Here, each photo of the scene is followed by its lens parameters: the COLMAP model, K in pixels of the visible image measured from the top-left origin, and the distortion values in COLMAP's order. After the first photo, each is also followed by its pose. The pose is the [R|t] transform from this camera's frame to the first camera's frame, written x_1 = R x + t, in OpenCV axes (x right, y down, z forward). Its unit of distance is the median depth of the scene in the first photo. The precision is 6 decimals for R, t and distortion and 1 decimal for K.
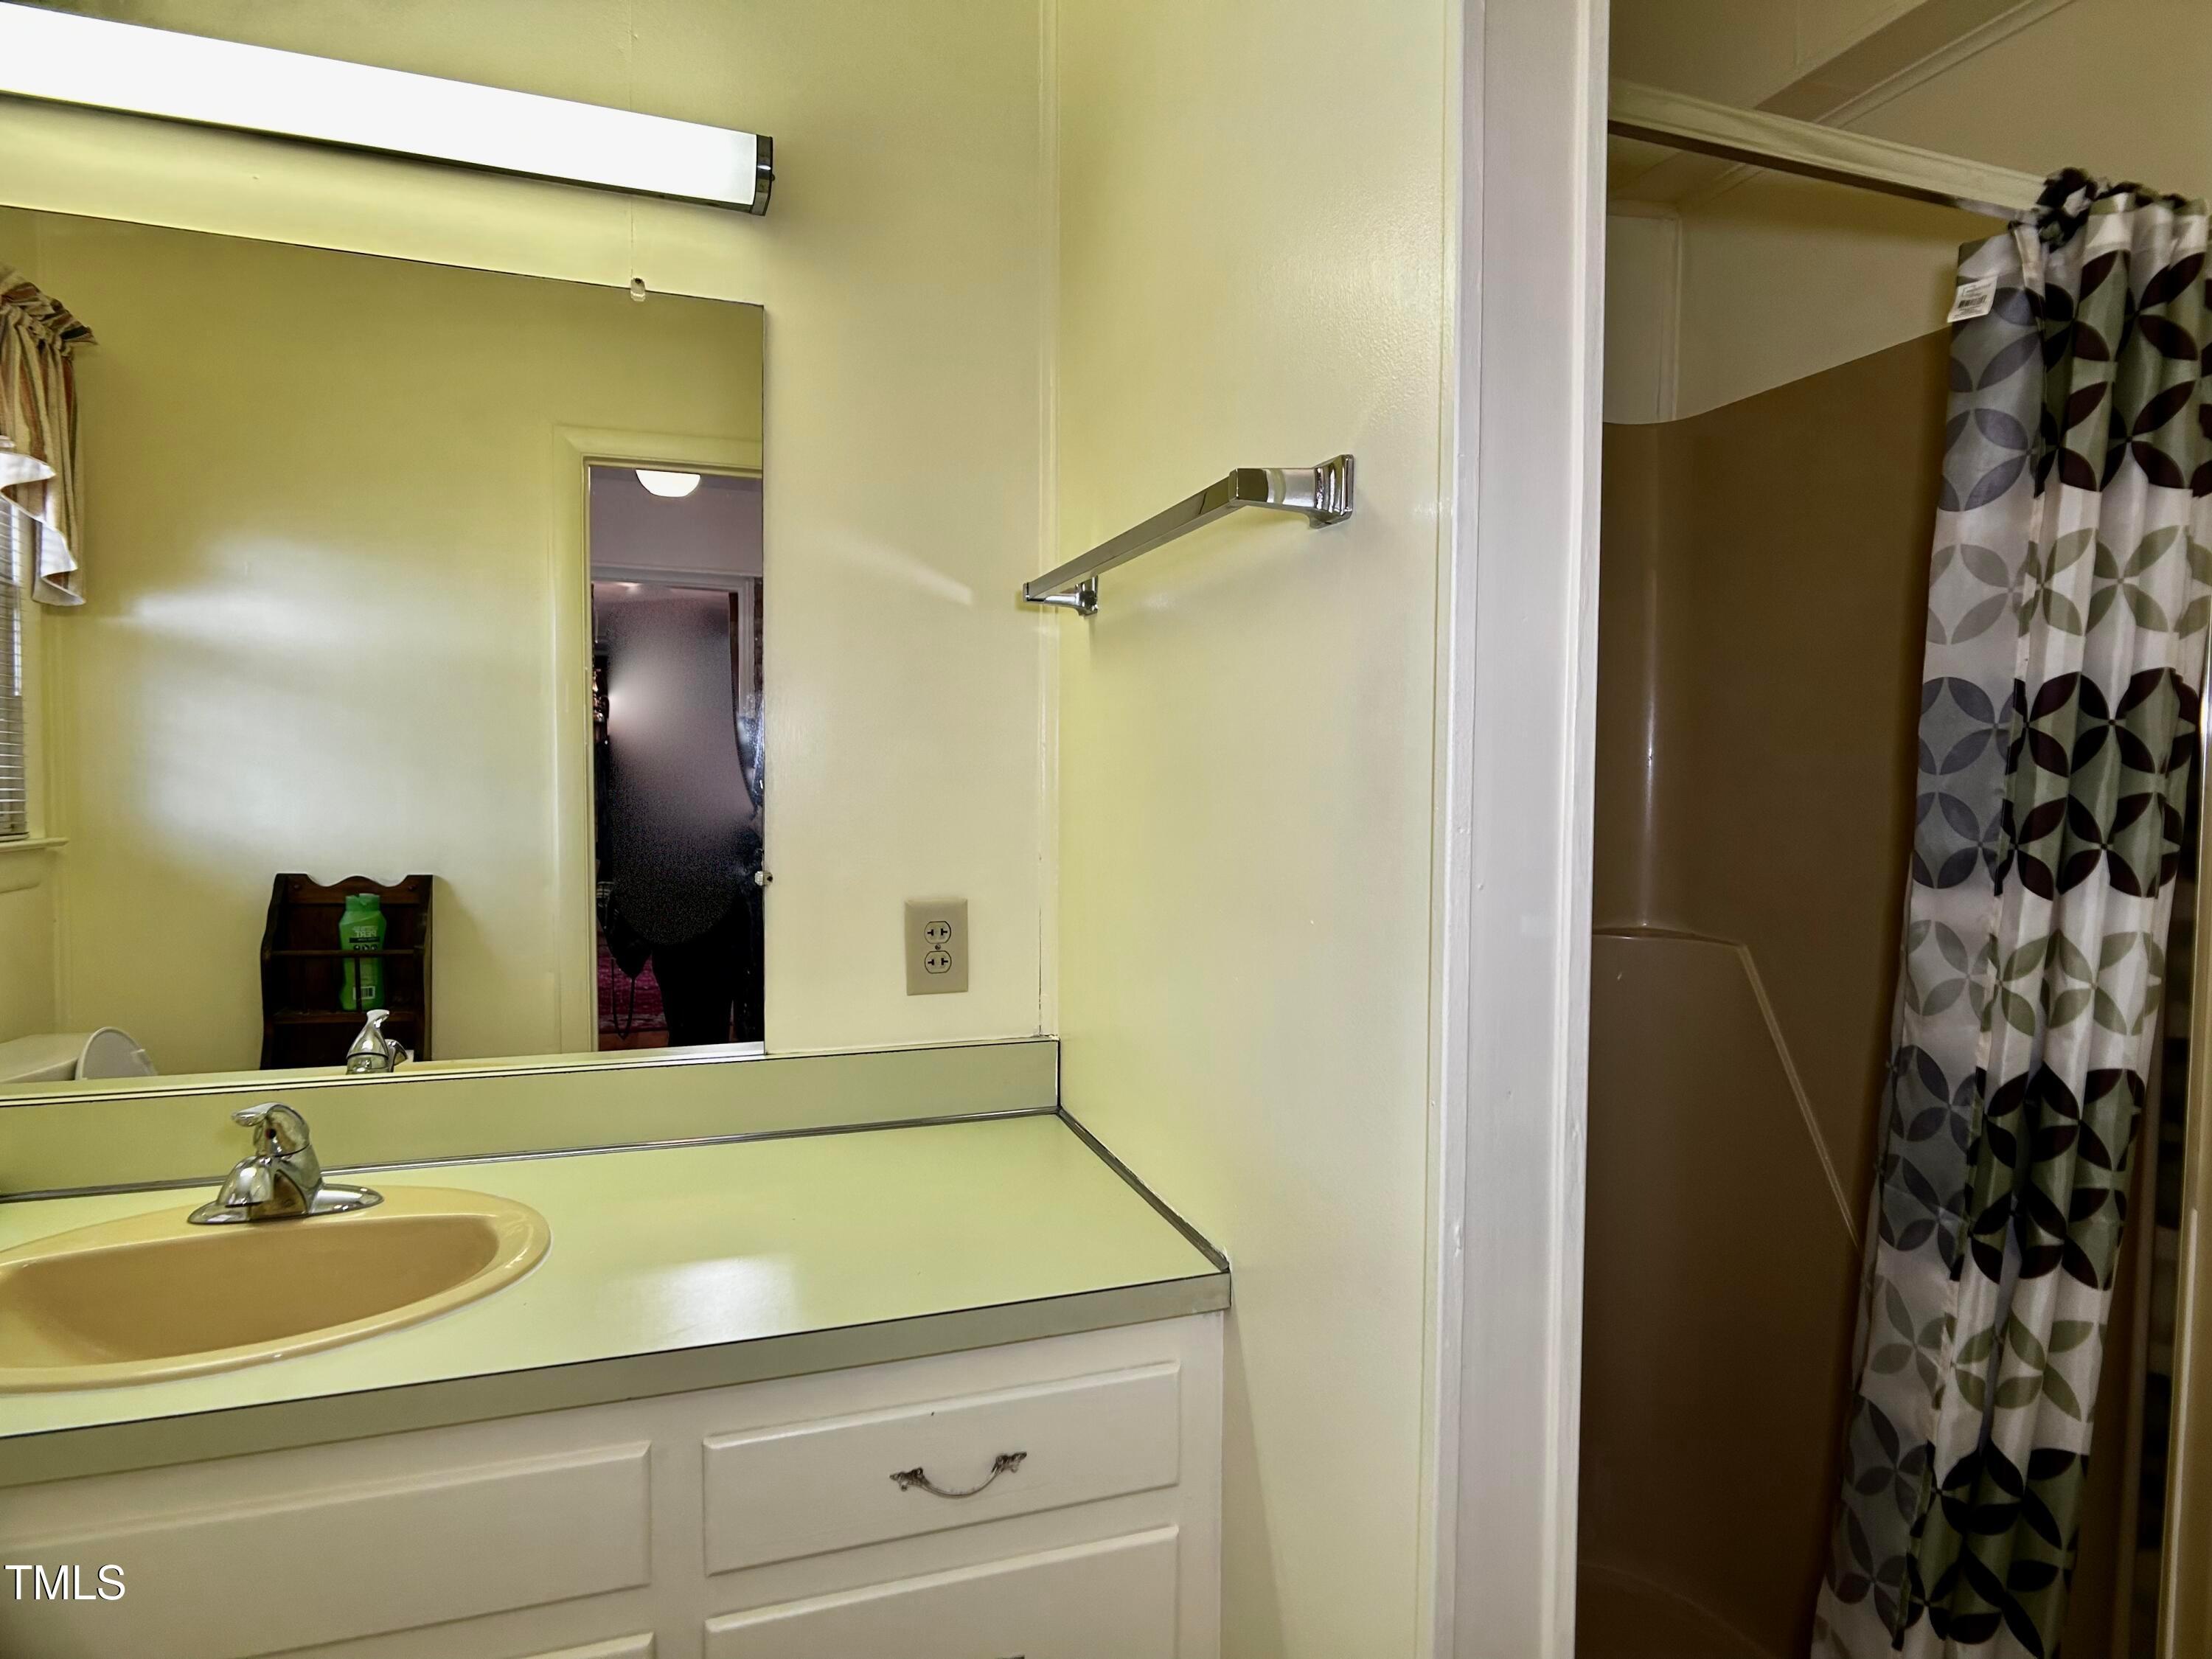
lens RADIAL K [[1275.1, 0, 1074.7], [0, 1275.1, 841.4], [0, 0, 1]] dist [0.032610, -0.035604]
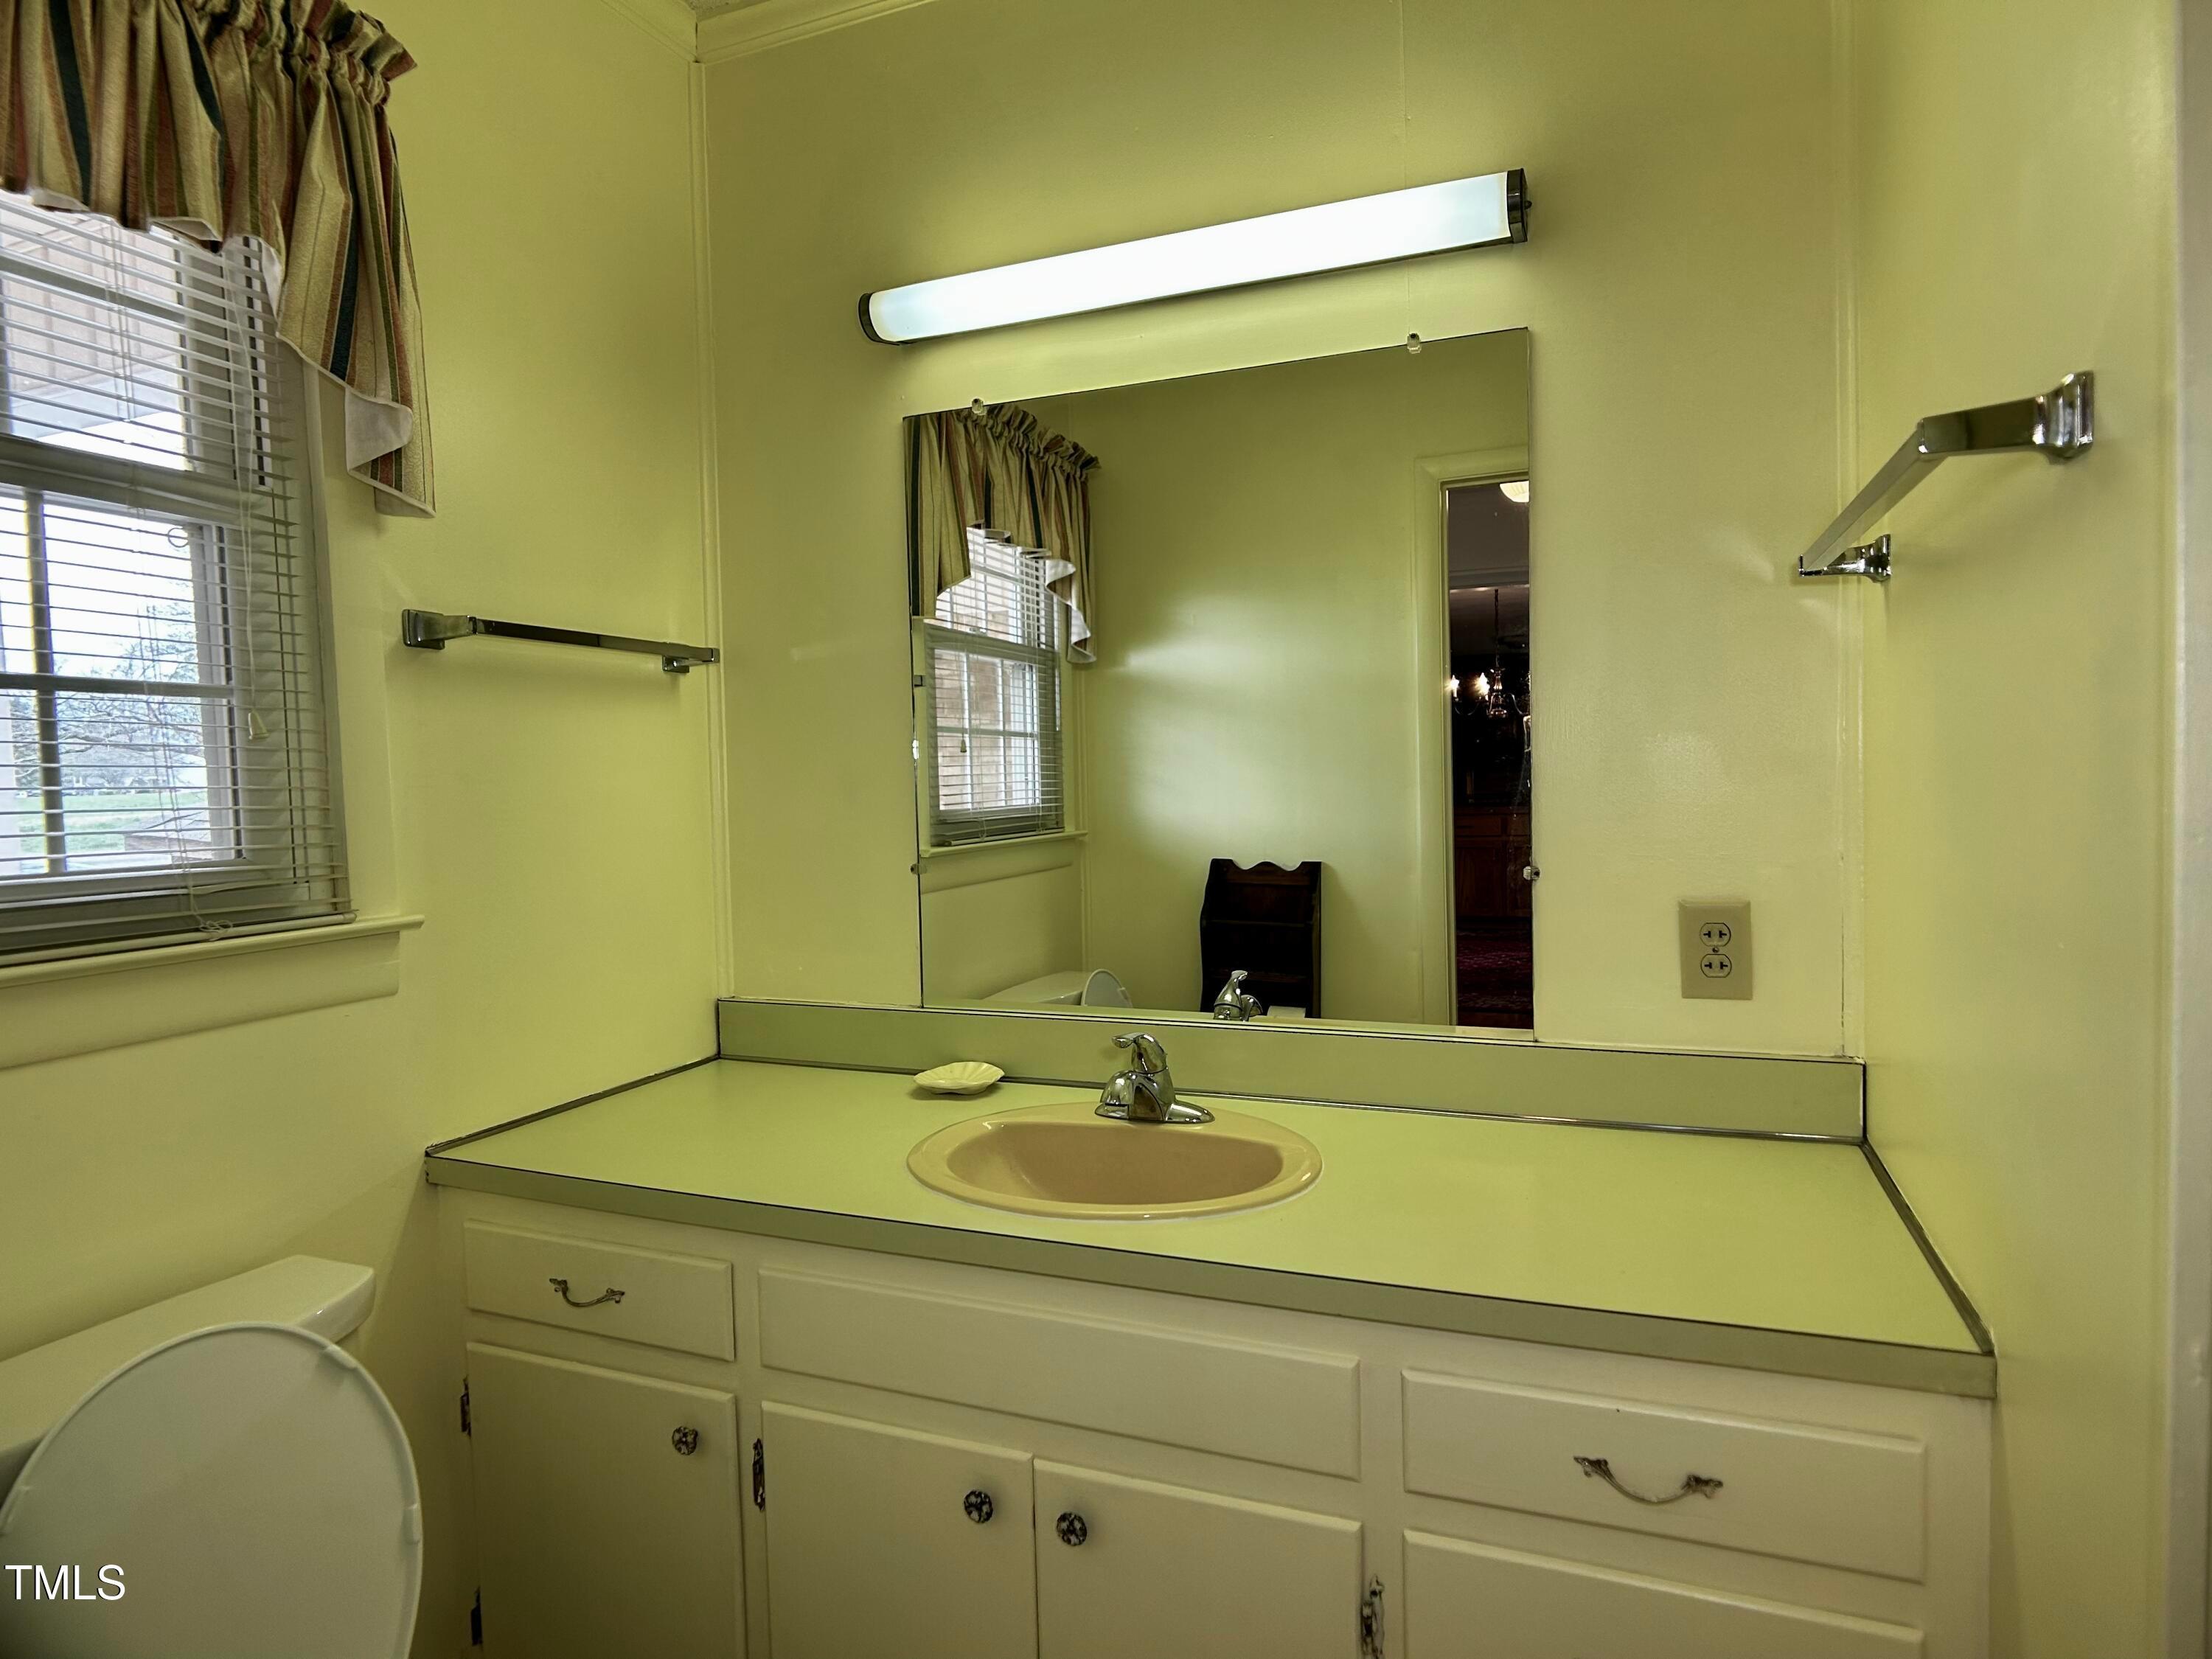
lens RADIAL K [[1274.9, 0, 1108.1], [0, 1274.9, 839.3], [0, 0, 1]] dist [0.013597, -0.033687]
pose [[0.740001, 0.005583, -0.672583, 0.202350], [0.002731, 0.999932, 0.011306, -0.011596], [0.672600, -0.010203, 0.739935, -0.004666]]
